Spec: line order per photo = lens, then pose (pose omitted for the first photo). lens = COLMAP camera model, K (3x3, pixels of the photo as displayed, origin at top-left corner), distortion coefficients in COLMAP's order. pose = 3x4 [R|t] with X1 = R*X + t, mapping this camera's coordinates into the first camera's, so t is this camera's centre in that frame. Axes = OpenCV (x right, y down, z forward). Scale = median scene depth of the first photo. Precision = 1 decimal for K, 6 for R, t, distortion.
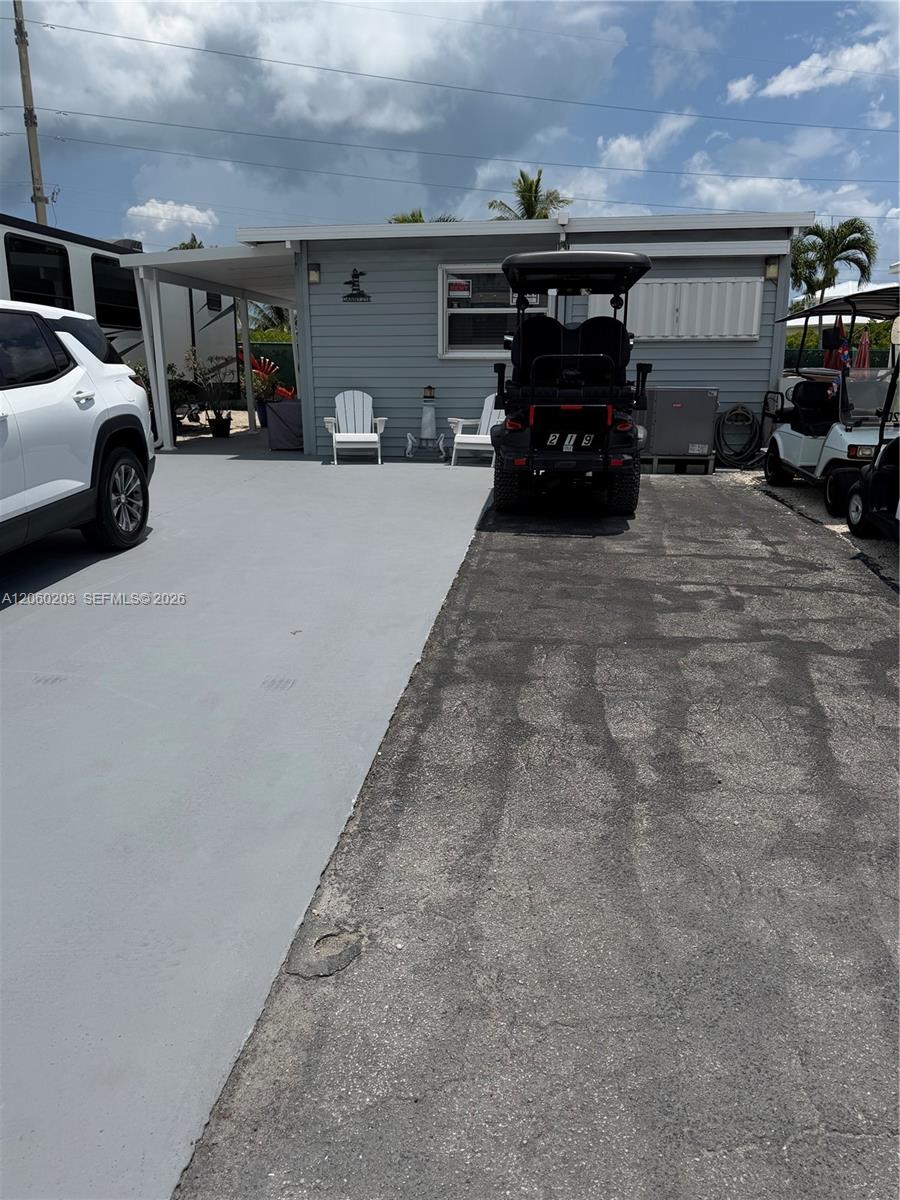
lens RADIAL K [[852.8, 0, 450.0], [0, 852.8, 600.0], [0, 0, 1]] dist [0.063083, -0.093388]
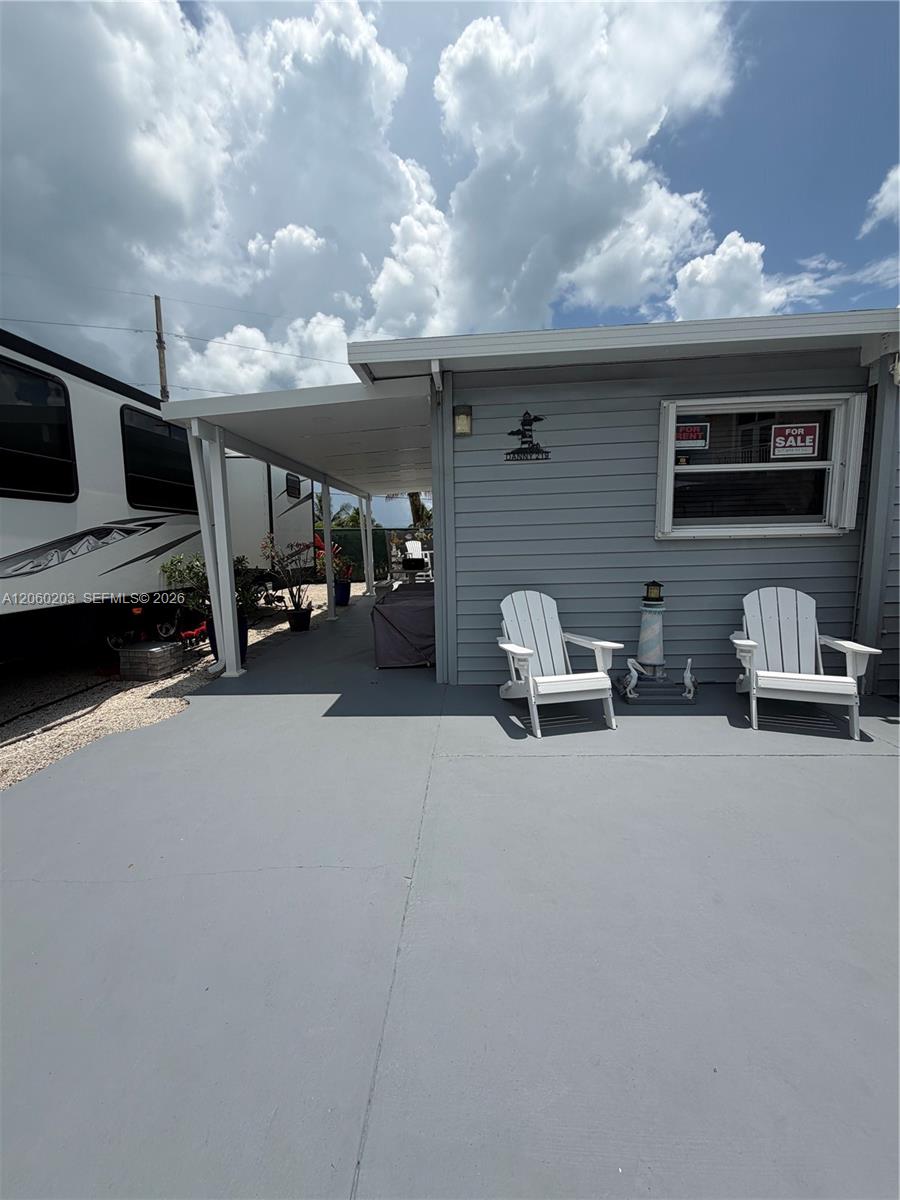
lens RADIAL K [[488.0, 0, 450.0], [0, 488.0, 600.0], [0, 0, 1]] dist [-0.000636, 0.000018]
pose [[0.996450, -0.033897, 0.077060, -0.275751], [0.045148, 0.987759, -0.149312, -0.258695], [-0.071055, 0.152261, 0.985783, 0.895763]]
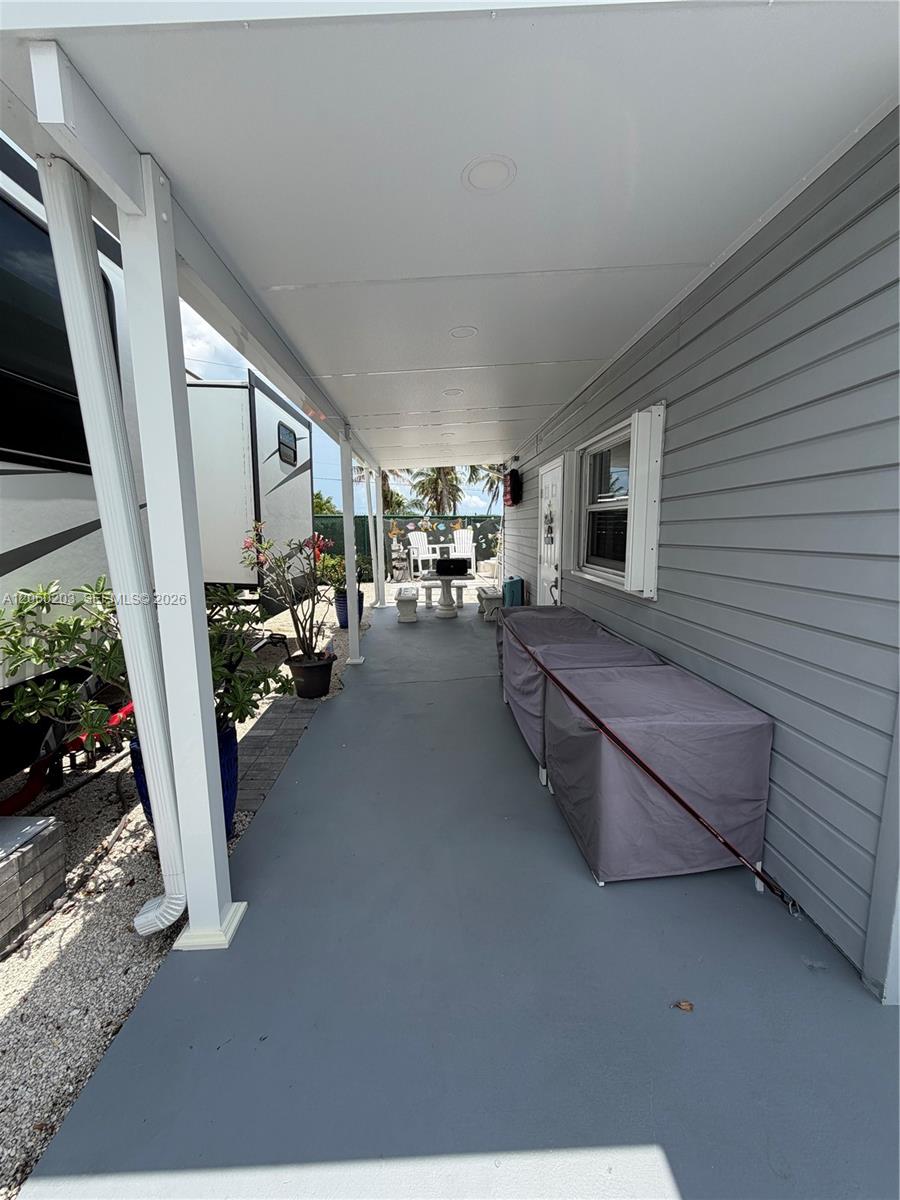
lens RADIAL K [[473.4, 0, 450.0], [0, 473.4, 600.0], [0, 0, 1]] dist [0.001000, 0.000042]
pose [[0.983220, -0.035526, 0.178929, -0.632642], [0.056605, 0.991854, -0.114116, -0.551579], [-0.173417, 0.122329, 0.977222, 1.809707]]
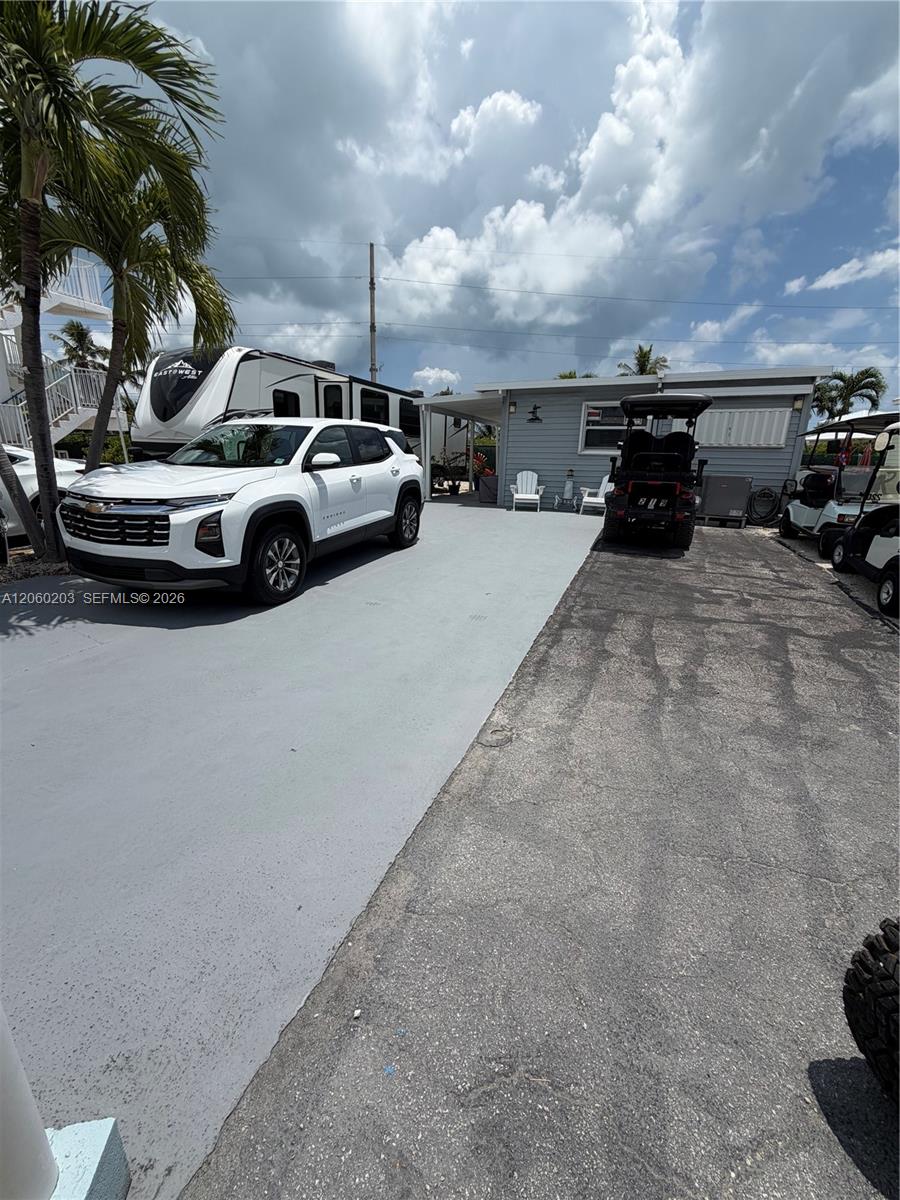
lens RADIAL K [[479.6, 0, 444.0], [0, 479.6, 596.7], [0, 0, 1]] dist [-0.001568, -0.000251]
pose [[0.962552, 0.094020, -0.254273, -0.000325], [-0.090371, 0.995568, 0.026024, 0.013912], [0.255593, -0.002071, 0.966782, -0.040866]]
